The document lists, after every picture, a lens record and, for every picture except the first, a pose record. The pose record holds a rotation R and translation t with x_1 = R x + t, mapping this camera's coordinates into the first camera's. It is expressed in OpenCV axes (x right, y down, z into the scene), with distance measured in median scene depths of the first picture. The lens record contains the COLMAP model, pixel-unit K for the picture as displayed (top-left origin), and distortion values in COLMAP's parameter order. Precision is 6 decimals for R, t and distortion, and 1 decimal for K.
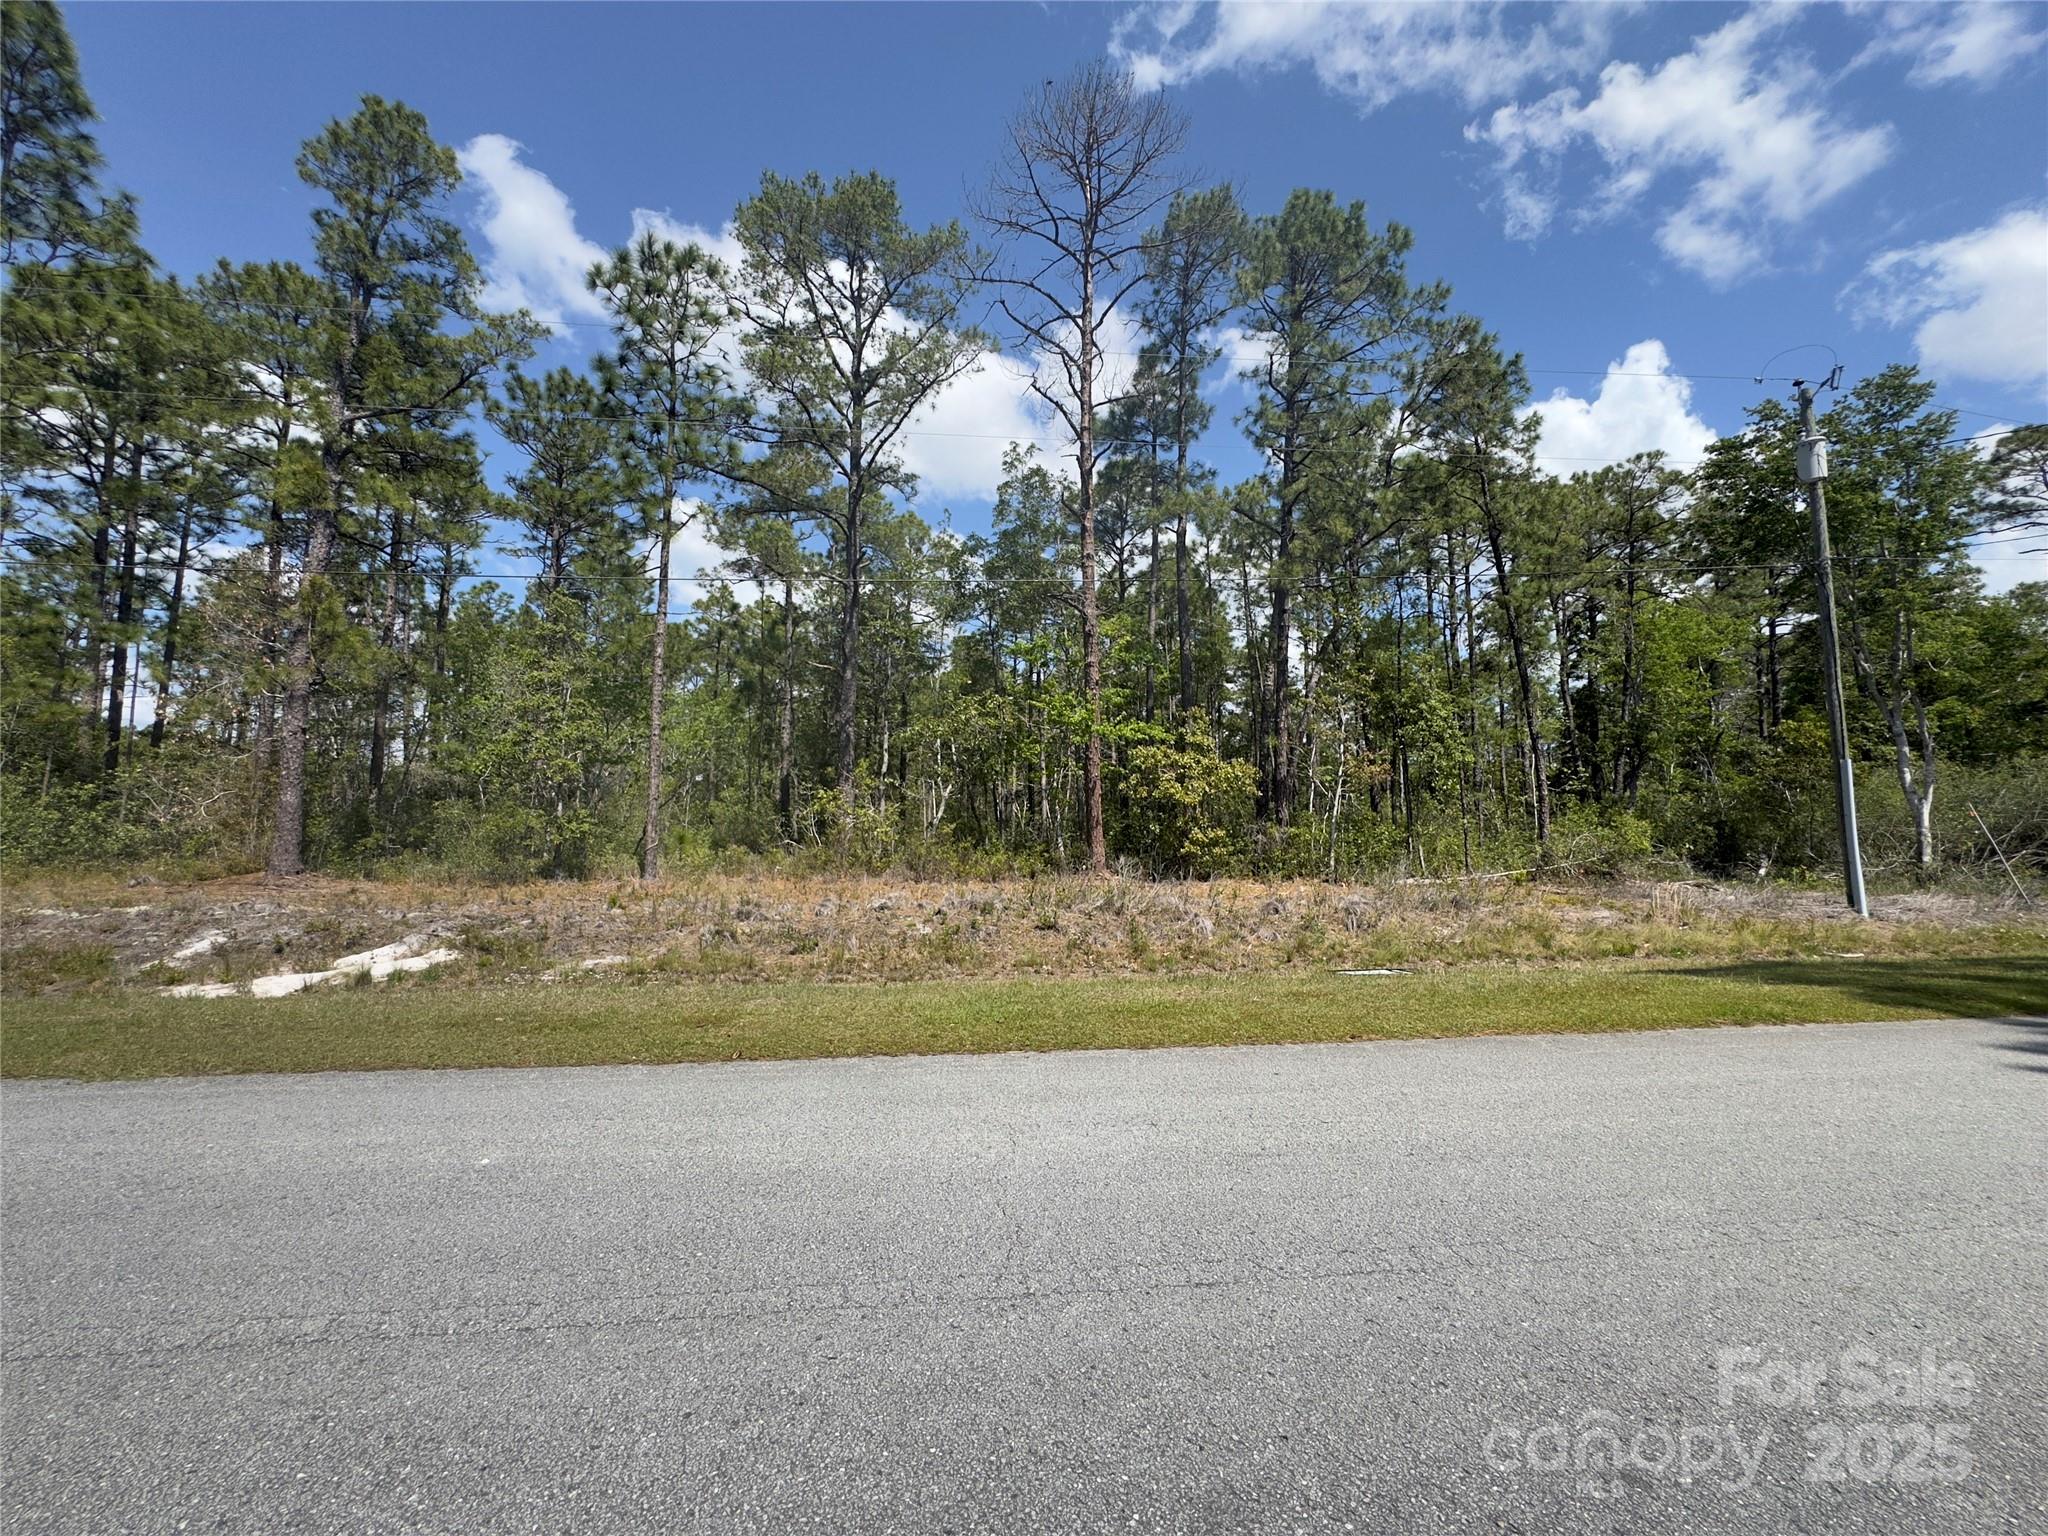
lens RADIAL K [[811.5, 0, 1024.0], [0, 811.5, 768.0], [0, 0, 1]] dist [-0.001684, 0.000121]
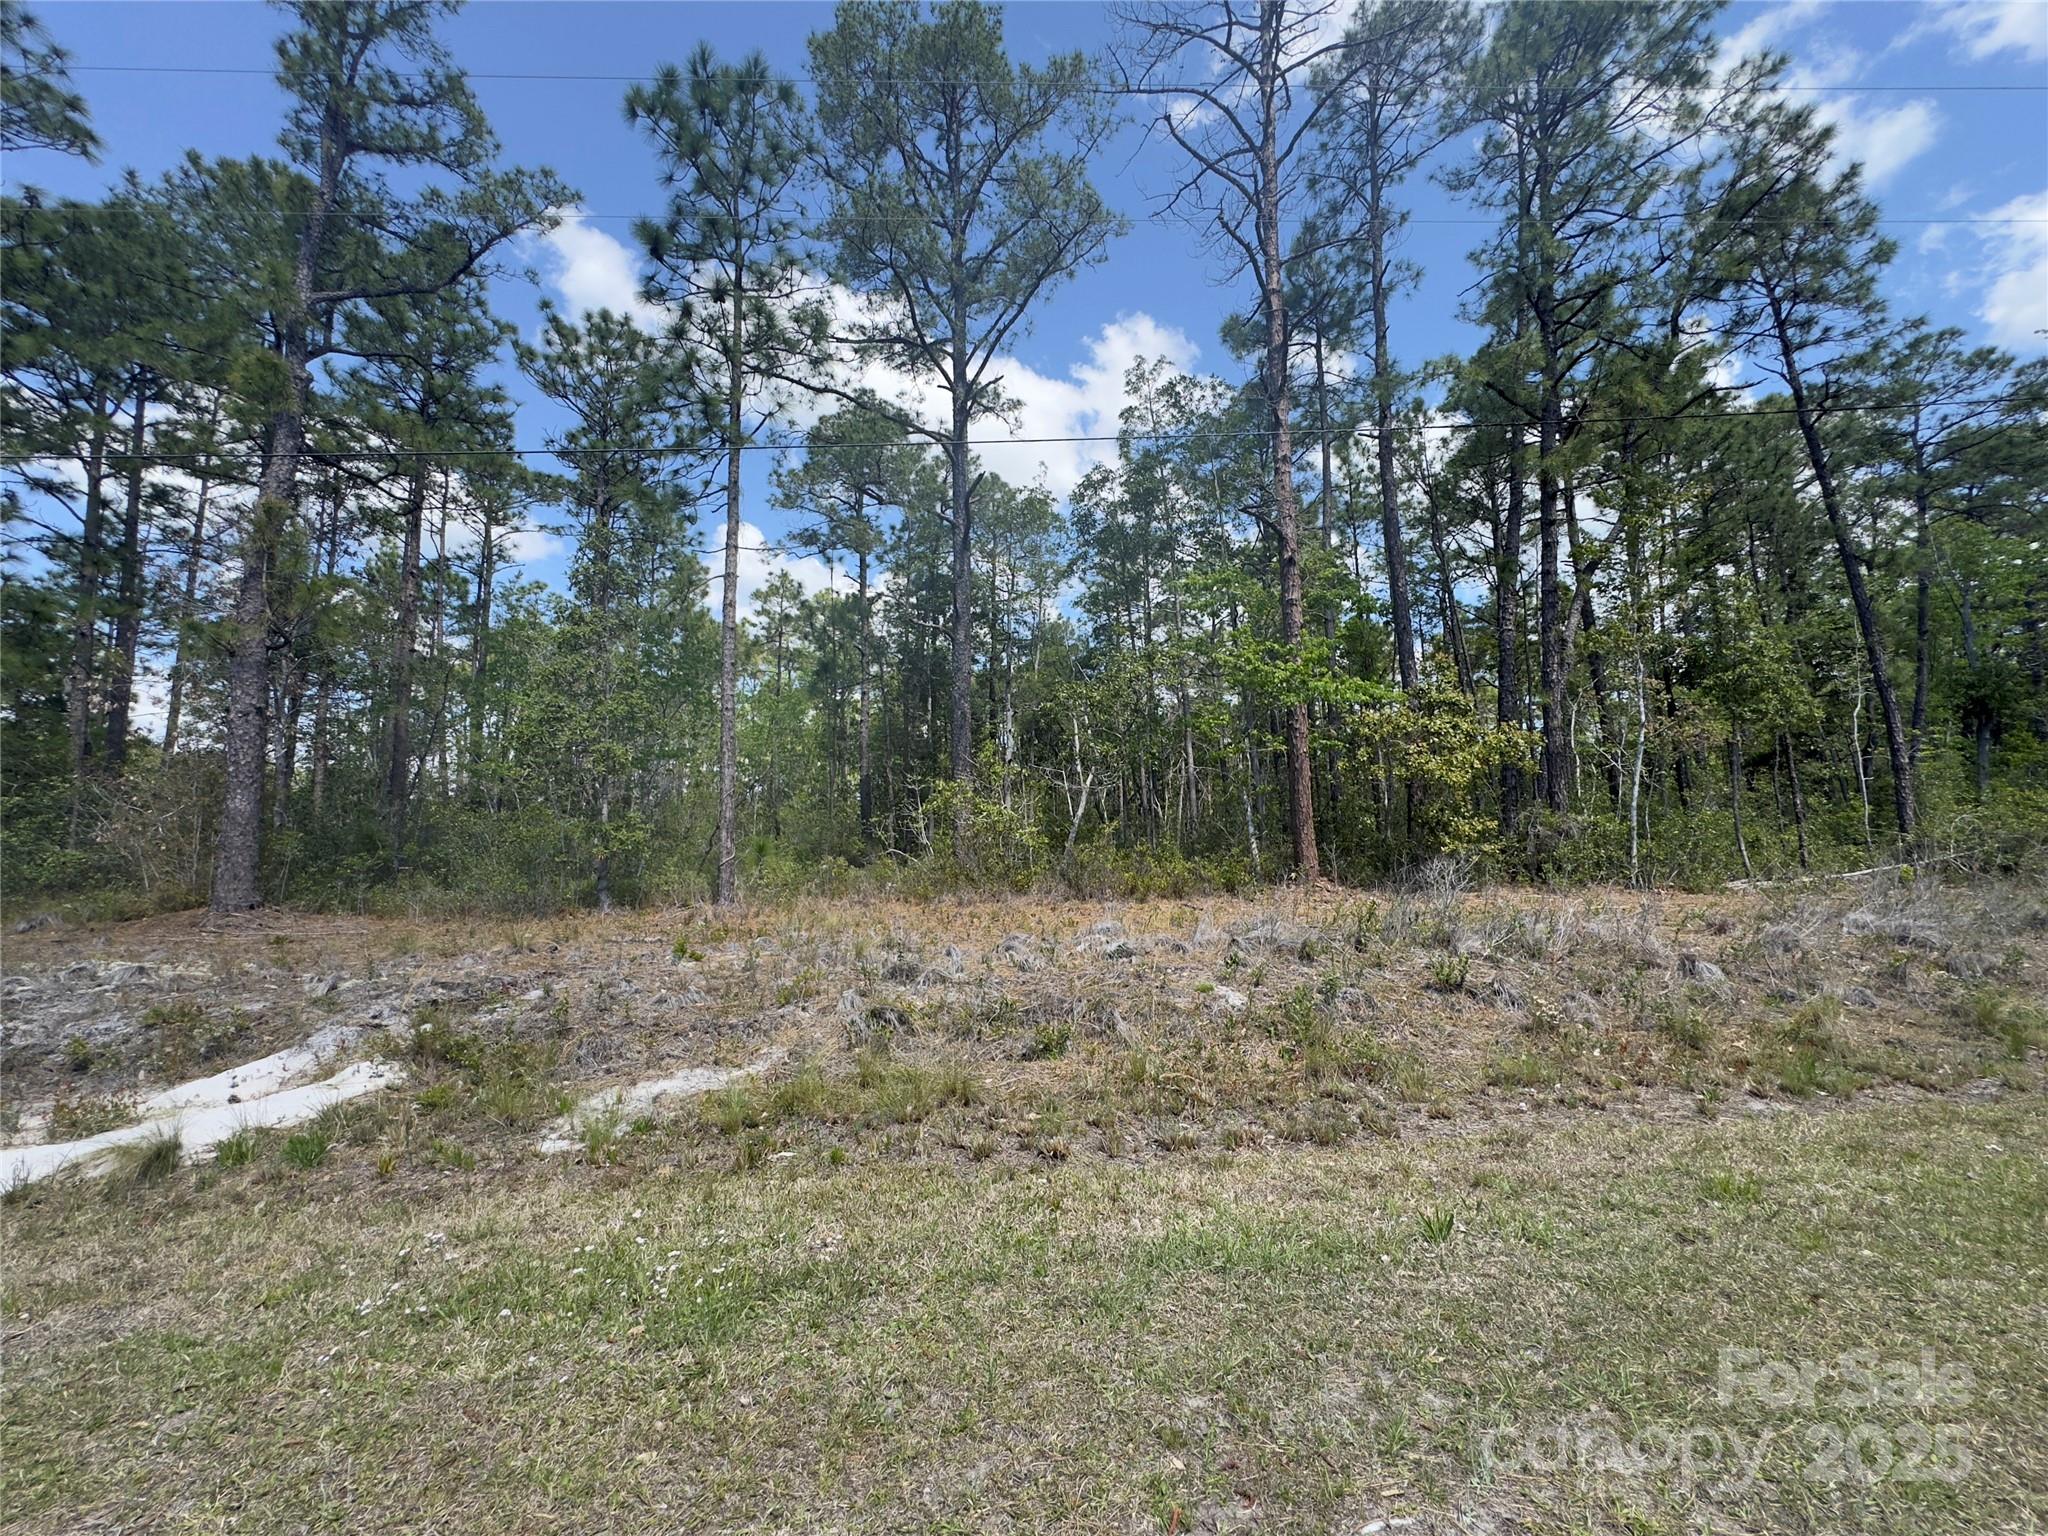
lens RADIAL K [[816.8, 0, 1026.1], [0, 816.8, 764.4], [0, 0, 1]] dist [-0.002328, 0.000365]
pose [[0.997987, -0.029624, -0.056075, -0.124352], [0.028885, 0.999485, -0.013947, 0.024418], [0.056459, 0.012299, 0.998329, 0.237462]]
